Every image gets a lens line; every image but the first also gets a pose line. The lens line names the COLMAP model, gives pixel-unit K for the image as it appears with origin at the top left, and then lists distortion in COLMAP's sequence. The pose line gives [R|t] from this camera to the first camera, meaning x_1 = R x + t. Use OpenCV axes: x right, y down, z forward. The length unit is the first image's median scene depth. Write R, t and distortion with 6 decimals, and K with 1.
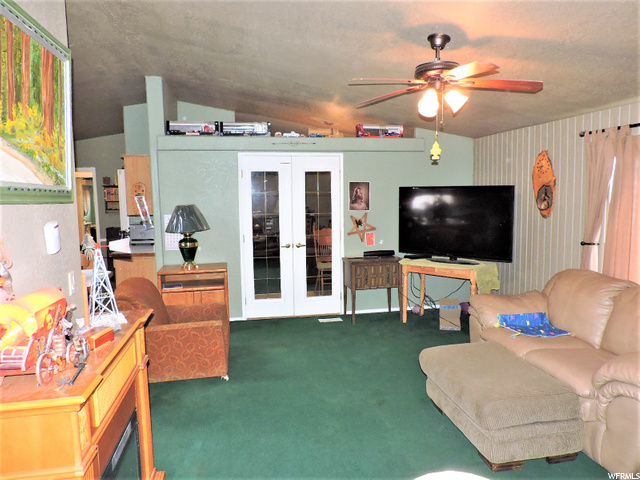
lens RADIAL K [[458.9, 0, 320.0], [0, 458.9, 240.0], [0, 0, 1]] dist [-0.012270, -0.002771]
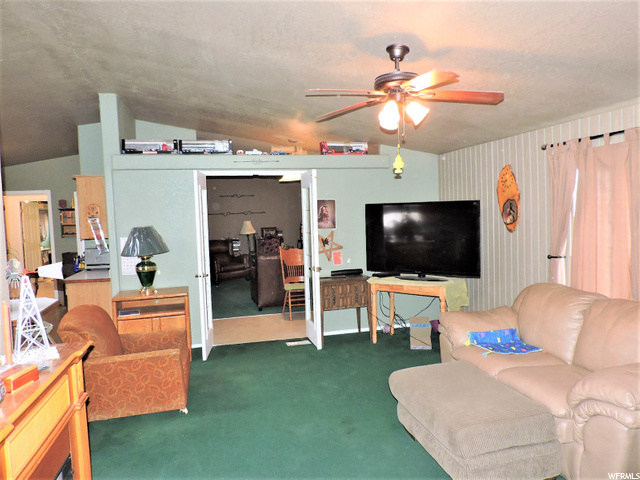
lens RADIAL K [[458.9, 0, 320.0], [0, 458.9, 240.0], [0, 0, 1]] dist [-0.012270, -0.002771]
pose [[0.997783, -0.022113, 0.062763, 0.017179], [0.024875, 0.998741, -0.043566, 0.001948], [-0.061720, 0.045031, 0.997077, 0.039891]]
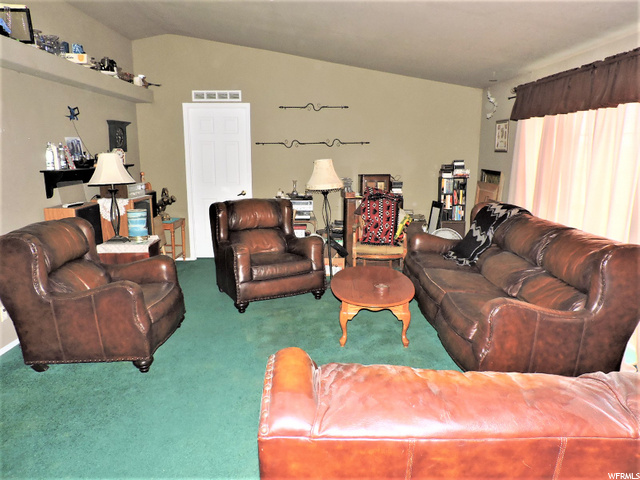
lens RADIAL K [[458.9, 0, 320.0], [0, 458.9, 240.0], [0, 0, 1]] dist [-0.012270, -0.002771]
pose [[0.985189, 0.050342, -0.163917, -0.016324], [-0.035921, 0.995313, 0.089784, -0.069712], [0.167668, -0.082567, 0.982380, 0.827777]]
